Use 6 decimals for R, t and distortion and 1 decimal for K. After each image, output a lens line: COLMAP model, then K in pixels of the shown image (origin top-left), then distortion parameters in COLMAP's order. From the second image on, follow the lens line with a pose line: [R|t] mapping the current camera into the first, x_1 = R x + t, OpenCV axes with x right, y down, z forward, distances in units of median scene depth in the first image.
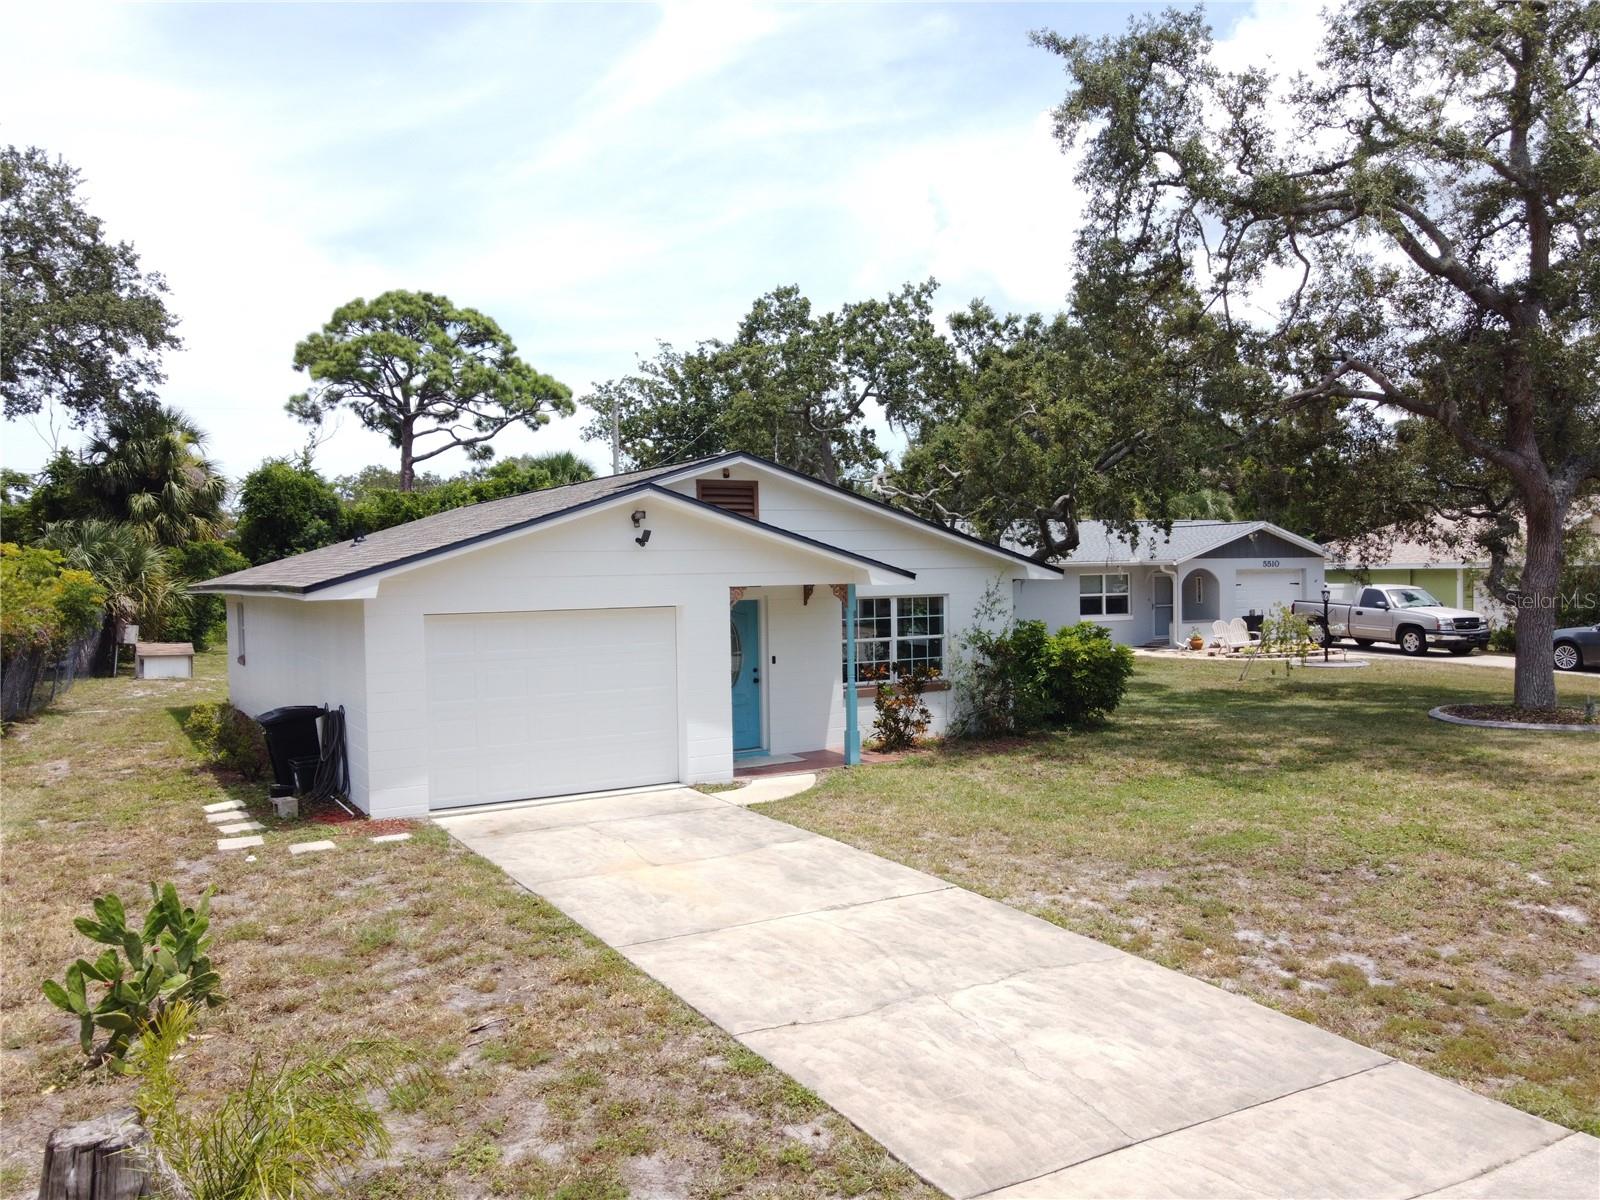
lens RADIAL K [[1222.4, 0, 802.7], [0, 1222.4, 600.1], [0, 0, 1]] dist [0.006932, 0.020646]
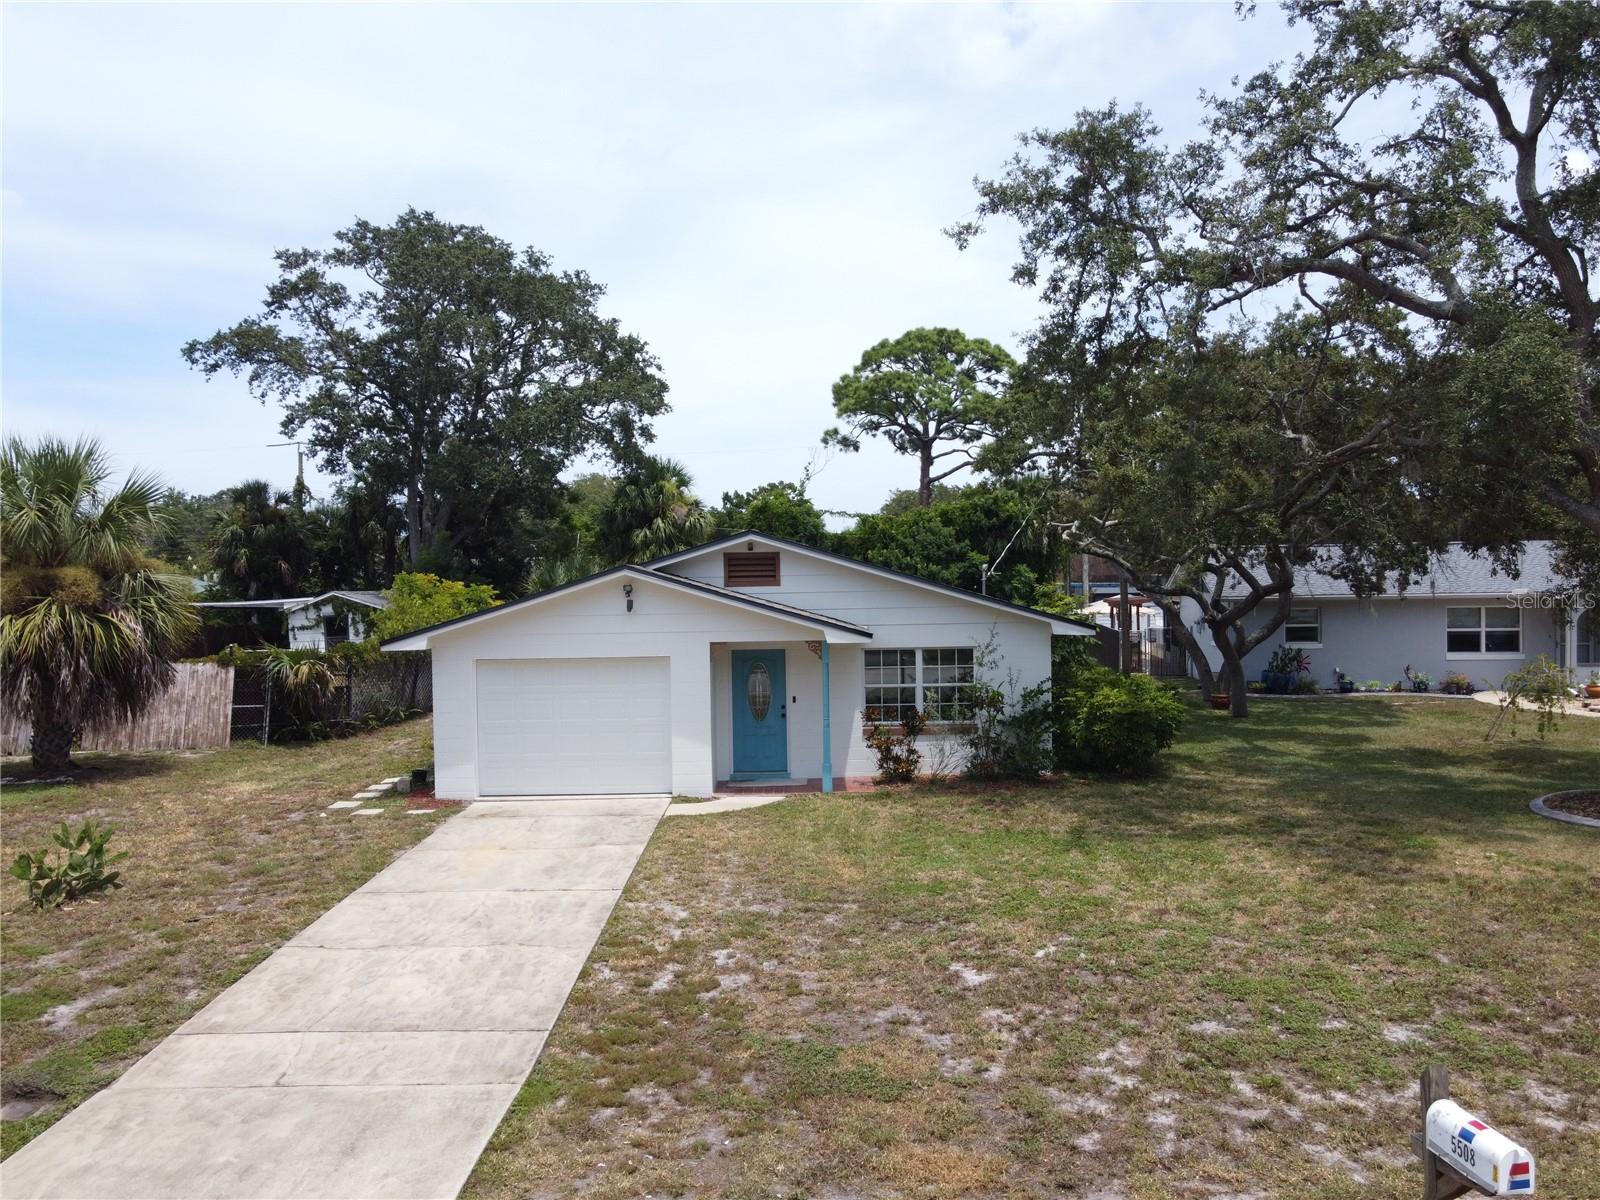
lens RADIAL K [[1222.4, 0, 807.0], [0, 1222.4, 601.8], [0, 0, 1]] dist [0.006932, 0.020646]
pose [[0.862275, 0.015339, -0.506208, 0.611219], [-0.011935, 0.999879, 0.009969, -0.061212], [0.506300, -0.002555, 0.862354, -0.035168]]
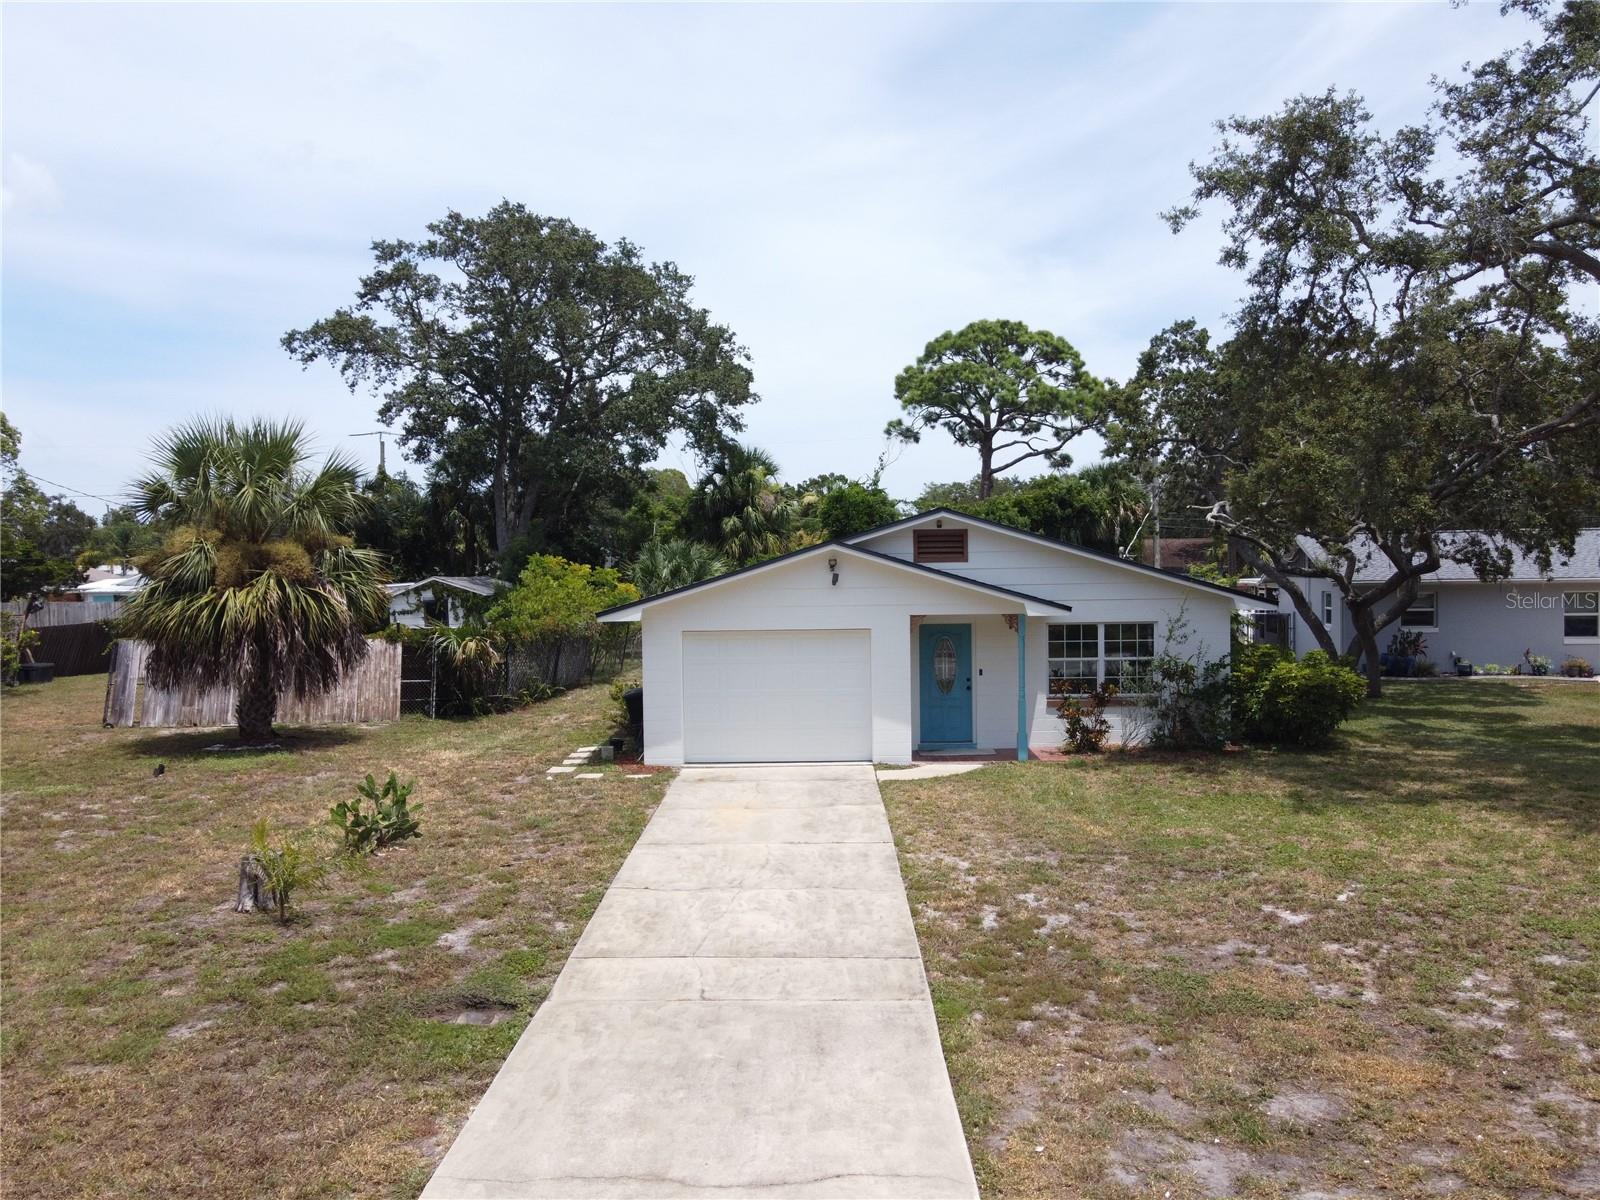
lens RADIAL K [[1222.4, 0, 807.0], [0, 1222.4, 601.7], [0, 0, 1]] dist [0.006932, 0.020646]
pose [[0.855932, 0.020112, -0.516697, 0.478261], [-0.015153, 0.999790, 0.013814, -0.038269], [0.516866, -0.003994, 0.856057, -0.161007]]
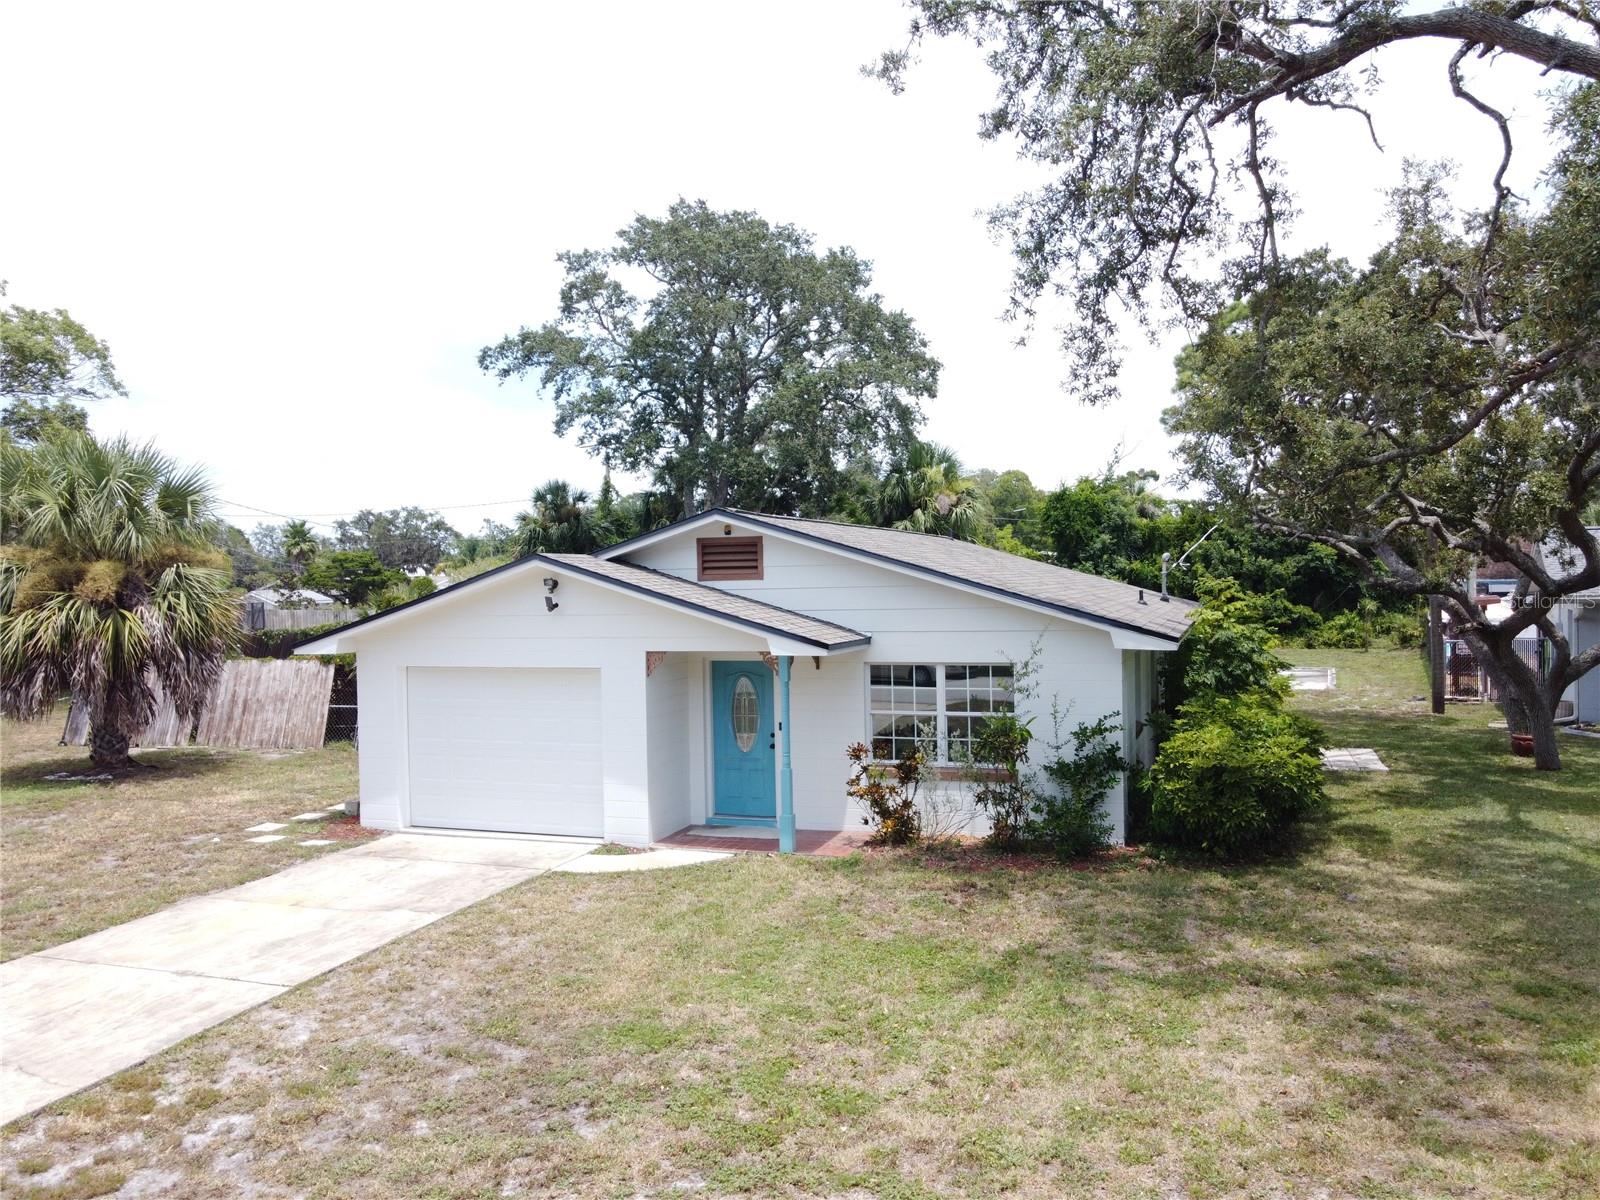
lens RADIAL K [[1222.4, 0, 808.2], [0, 1222.4, 604.3], [0, 0, 1]] dist [0.006932, 0.020646]
pose [[0.640504, 0.021415, -0.767656, 0.722818], [-0.012550, 0.999770, 0.017420, -0.062493], [0.767852, -0.001524, 0.640625, 0.426723]]
